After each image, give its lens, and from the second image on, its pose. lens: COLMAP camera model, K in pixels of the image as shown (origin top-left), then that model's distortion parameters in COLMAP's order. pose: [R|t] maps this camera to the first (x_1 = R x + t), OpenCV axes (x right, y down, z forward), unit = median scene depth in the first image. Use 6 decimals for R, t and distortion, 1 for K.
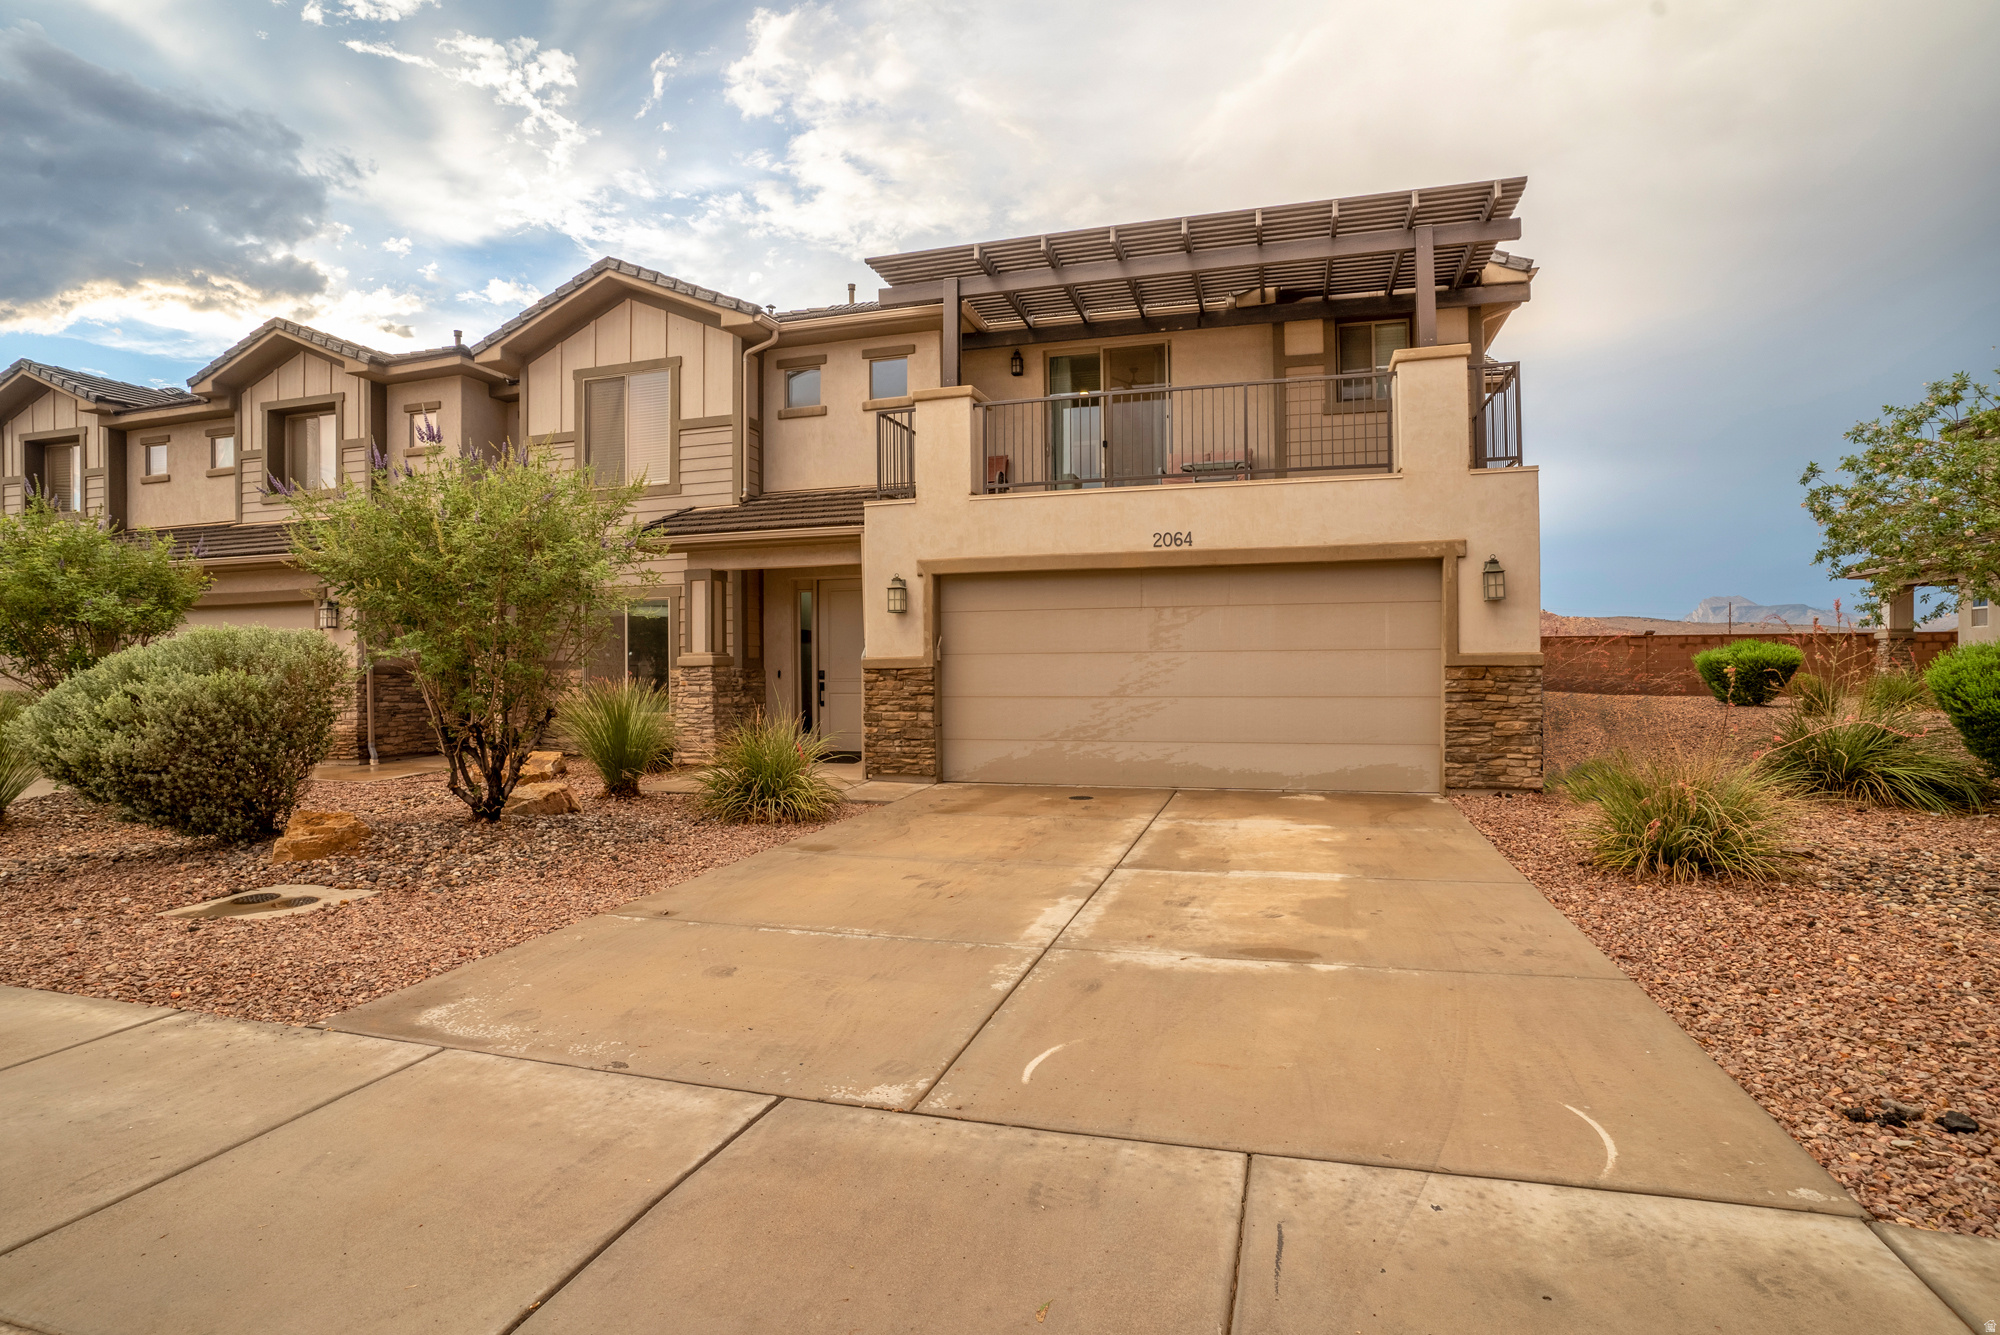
lens RADIAL K [[974.7, 0, 1007.0], [0, 974.7, 666.2], [0, 0, 1]] dist [-0.083365, 0.038374]
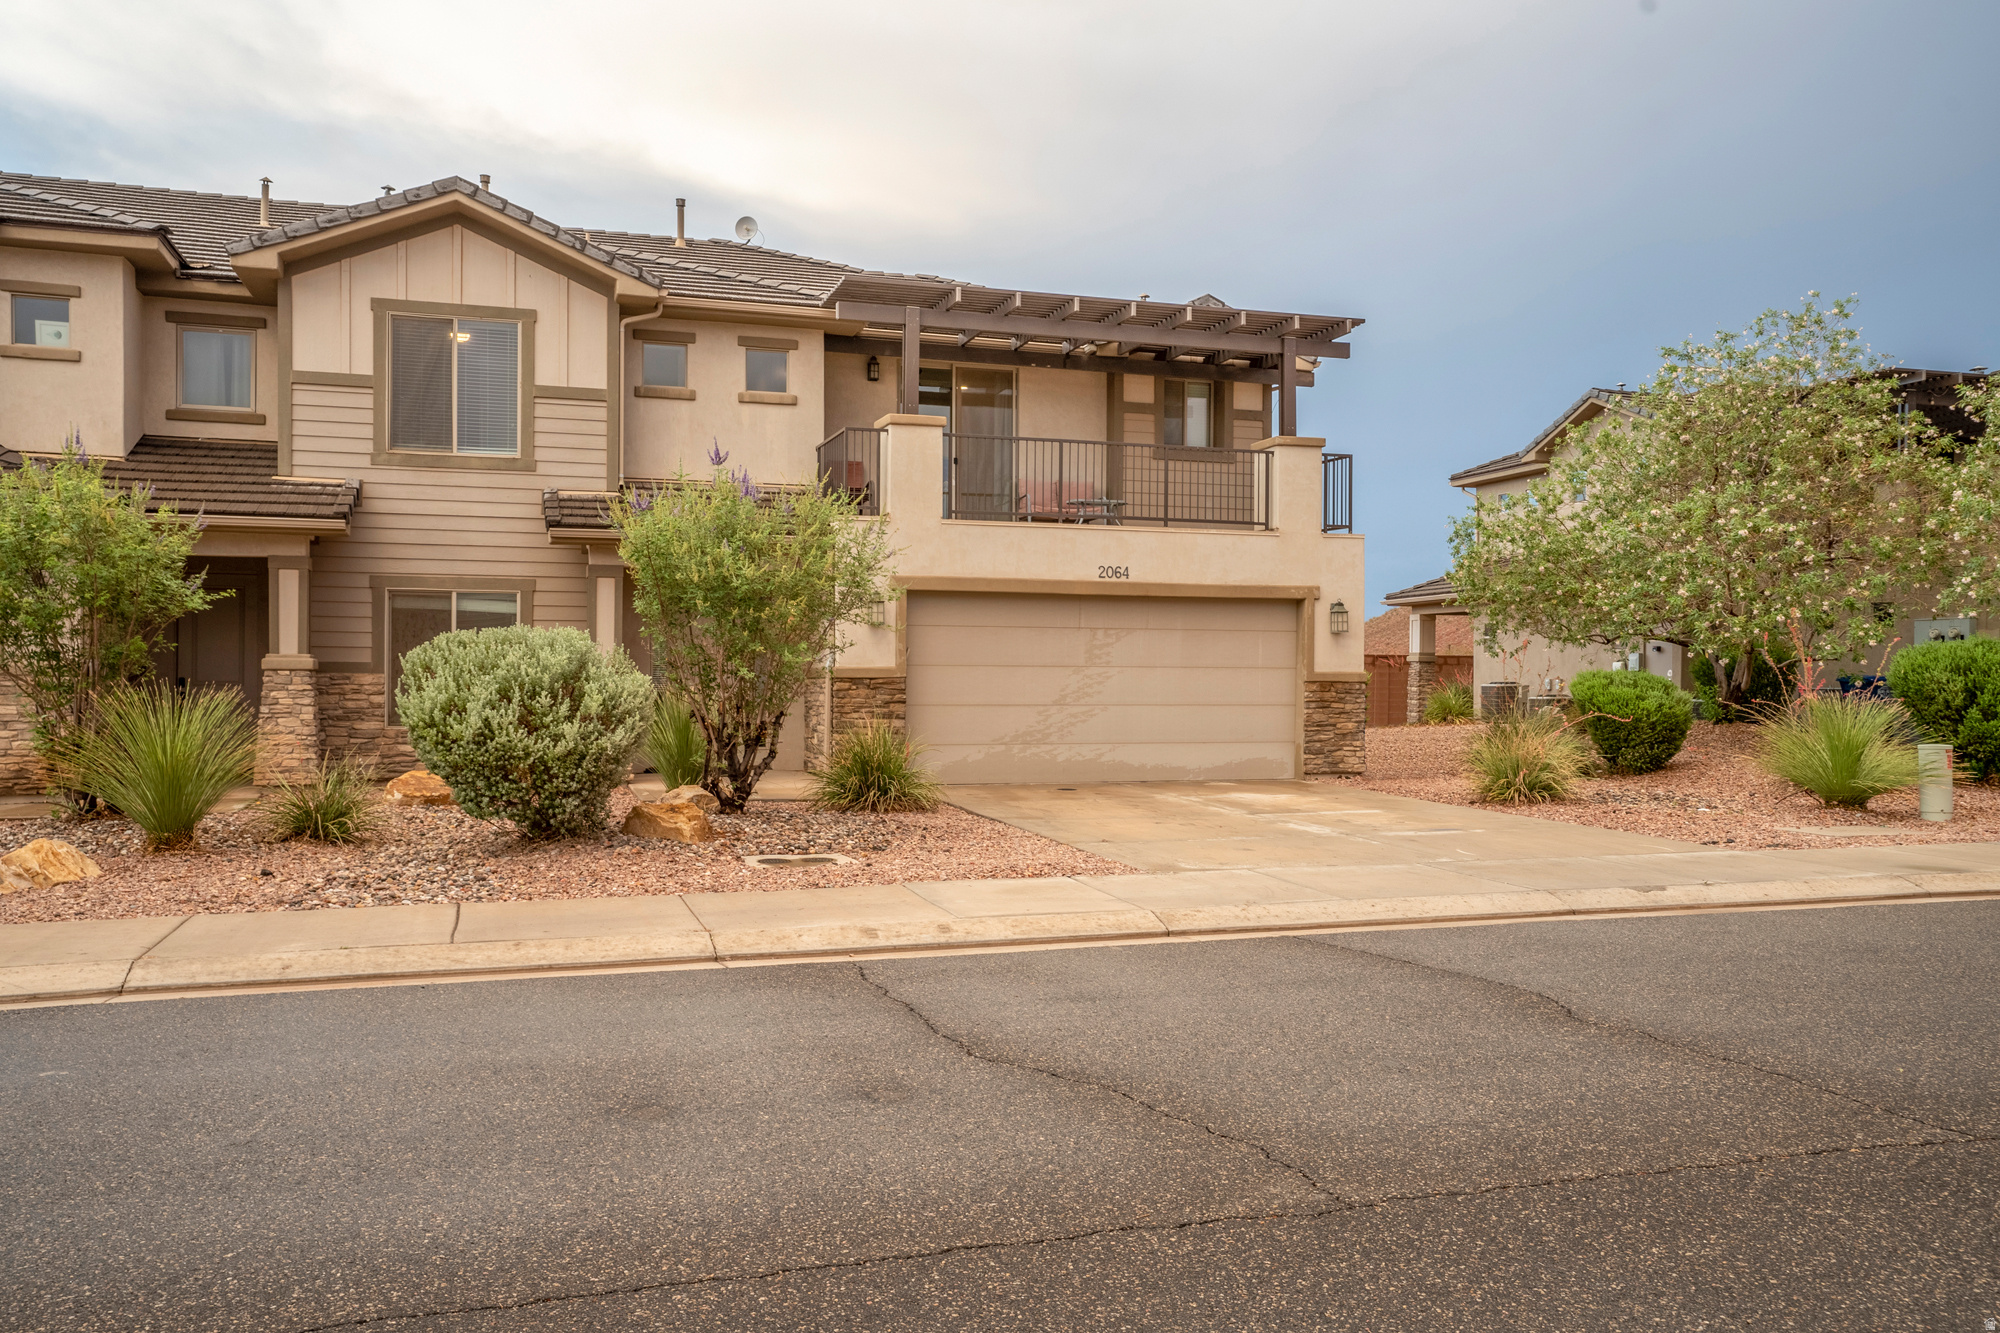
lens RADIAL K [[1524.3, 0, 1000.0], [0, 1524.3, 666.5], [0, 0, 1]] dist [0.010613, 0.000554]
pose [[0.832710, 0.016834, 0.553453, -0.938779], [-0.011226, 0.999846, -0.013521, 0.011196], [-0.553595, 0.005046, 0.832771, -0.458022]]
